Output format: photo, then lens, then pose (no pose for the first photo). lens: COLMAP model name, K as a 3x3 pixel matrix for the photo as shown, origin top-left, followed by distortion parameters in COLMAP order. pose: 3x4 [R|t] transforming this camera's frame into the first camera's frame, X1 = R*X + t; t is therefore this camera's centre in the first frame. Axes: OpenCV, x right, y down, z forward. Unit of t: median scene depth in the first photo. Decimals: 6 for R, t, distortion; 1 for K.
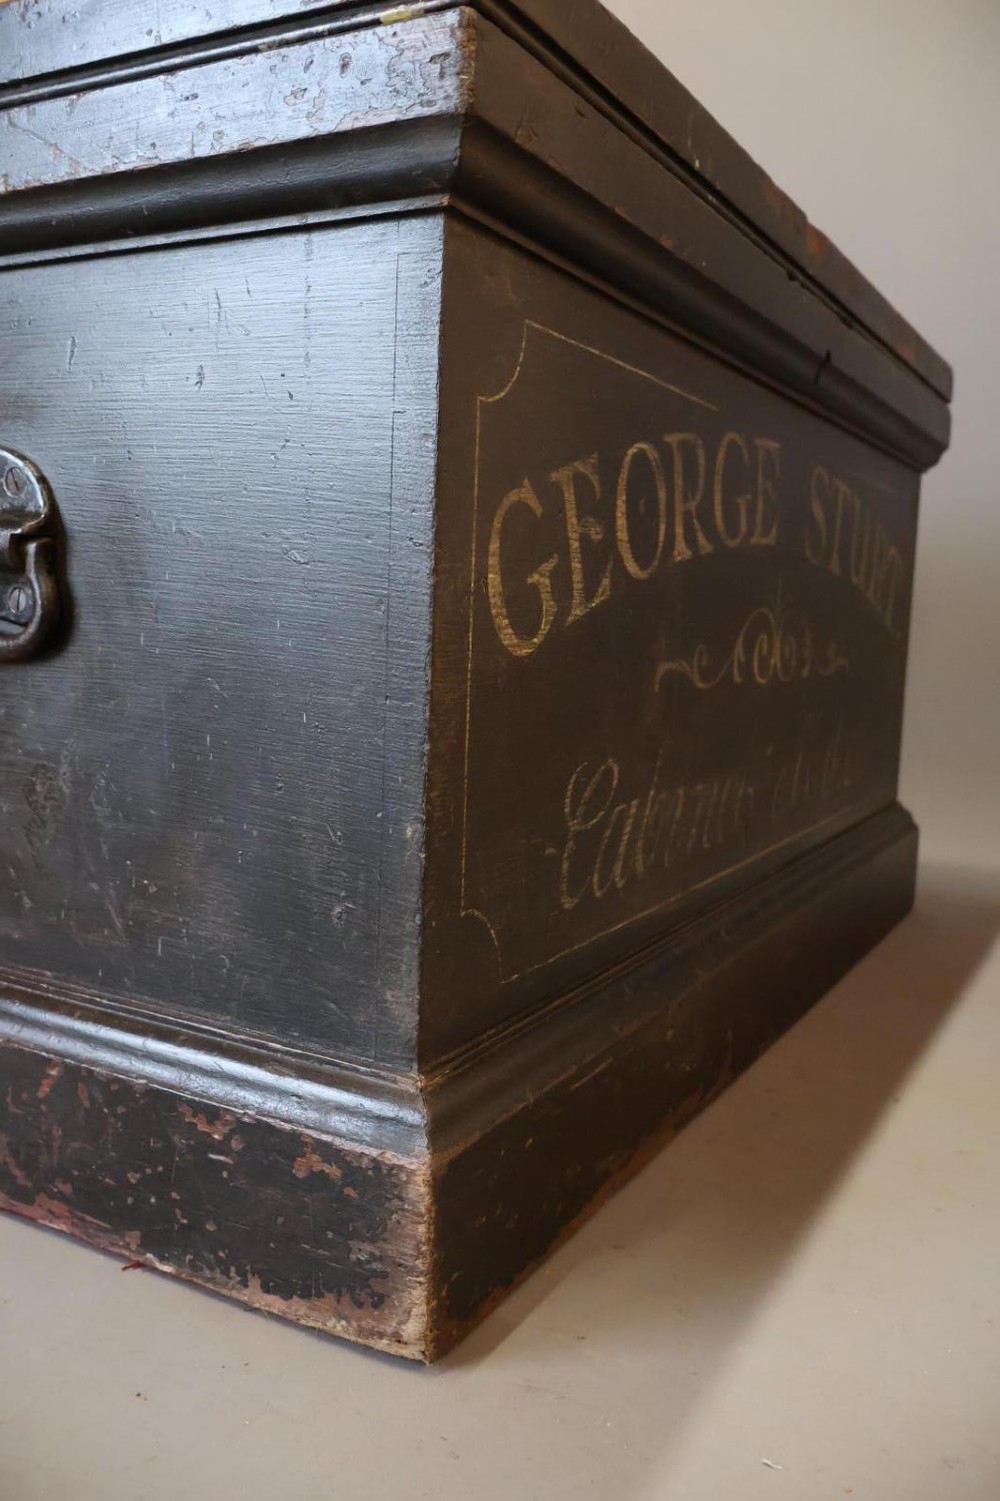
lens RADIAL K [[1253.7, 0, 502.0], [0, 1253.7, 757.0], [0, 0, 1]] dist [-0.004916, 0.004270]
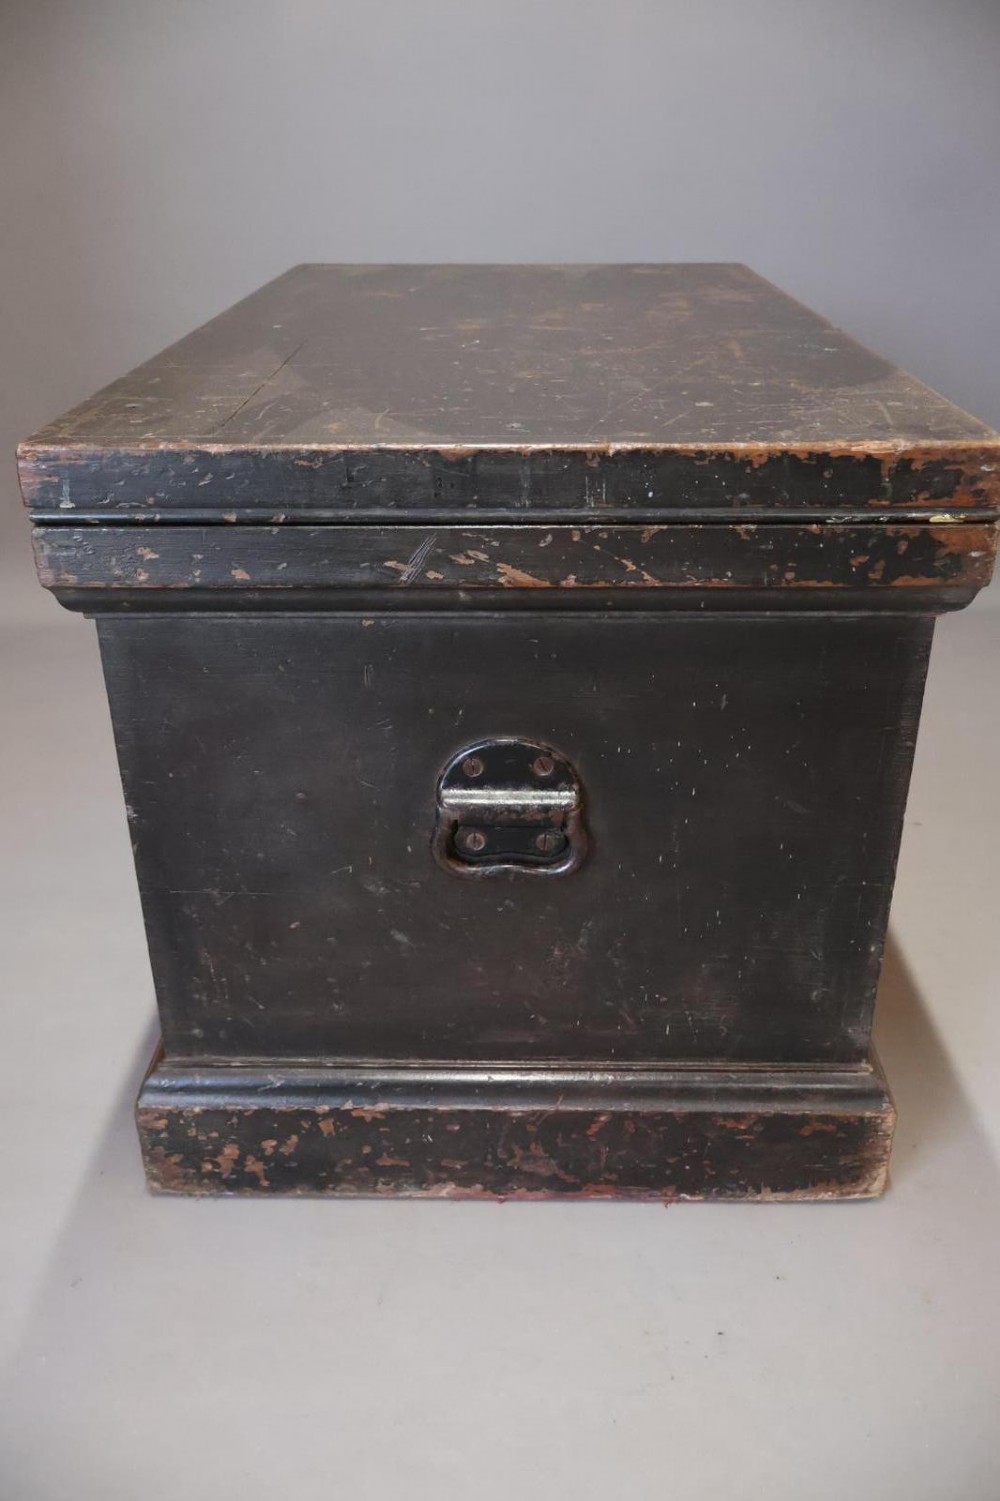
lens RADIAL K [[1253.7, 0, 502.0], [0, 1253.7, 757.0], [0, 0, 1]] dist [-0.004916, 0.004270]
pose [[0.883160, -0.251285, 0.396086, -1.027275], [0.096509, 0.923680, 0.370812, -0.782693], [-0.459036, -0.289261, 0.840008, -0.100220]]
